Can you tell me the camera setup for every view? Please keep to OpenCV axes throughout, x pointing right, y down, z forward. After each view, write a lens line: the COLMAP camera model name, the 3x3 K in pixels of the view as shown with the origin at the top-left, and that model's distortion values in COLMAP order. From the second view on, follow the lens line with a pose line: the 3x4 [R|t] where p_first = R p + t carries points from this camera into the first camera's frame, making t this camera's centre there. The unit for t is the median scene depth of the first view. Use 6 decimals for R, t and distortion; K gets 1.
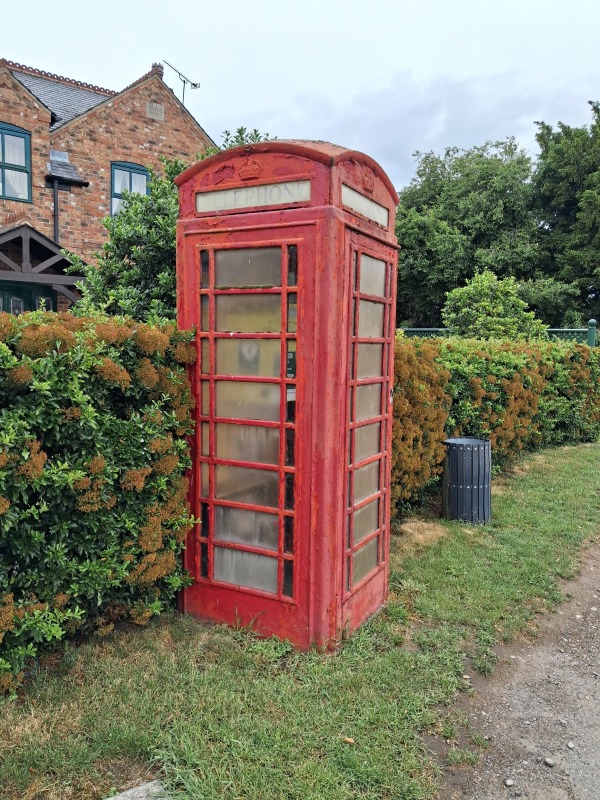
lens RADIAL K [[628.6, 0, 290.2], [0, 628.6, 400.3], [0, 0, 1]] dist [-0.003523, -0.002757]
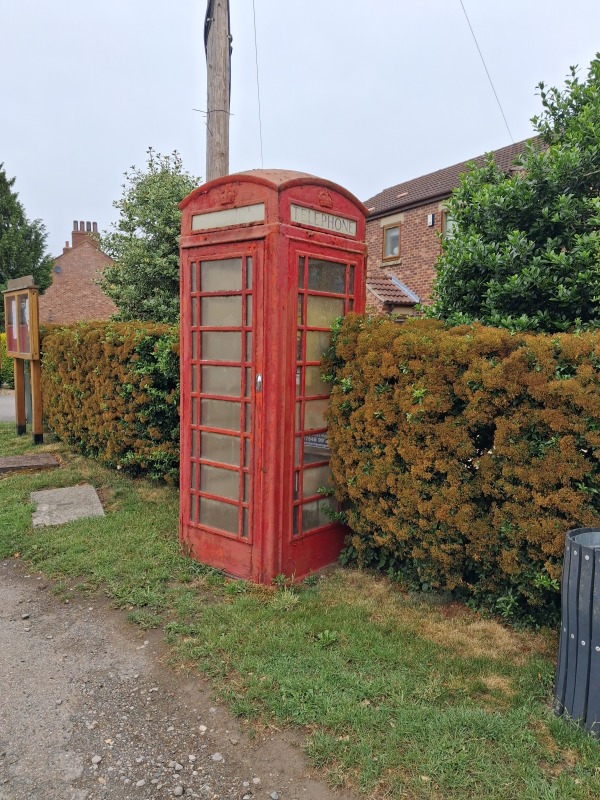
lens RADIAL K [[628.6, 0, 290.2], [0, 628.6, 400.3], [0, 0, 1]] dist [-0.003523, -0.002757]
pose [[0.974603, 0.023312, -0.222722, 0.319034], [-0.021683, 0.999717, 0.009756, 0.023730], [0.222886, -0.004679, 0.974833, -0.178819]]
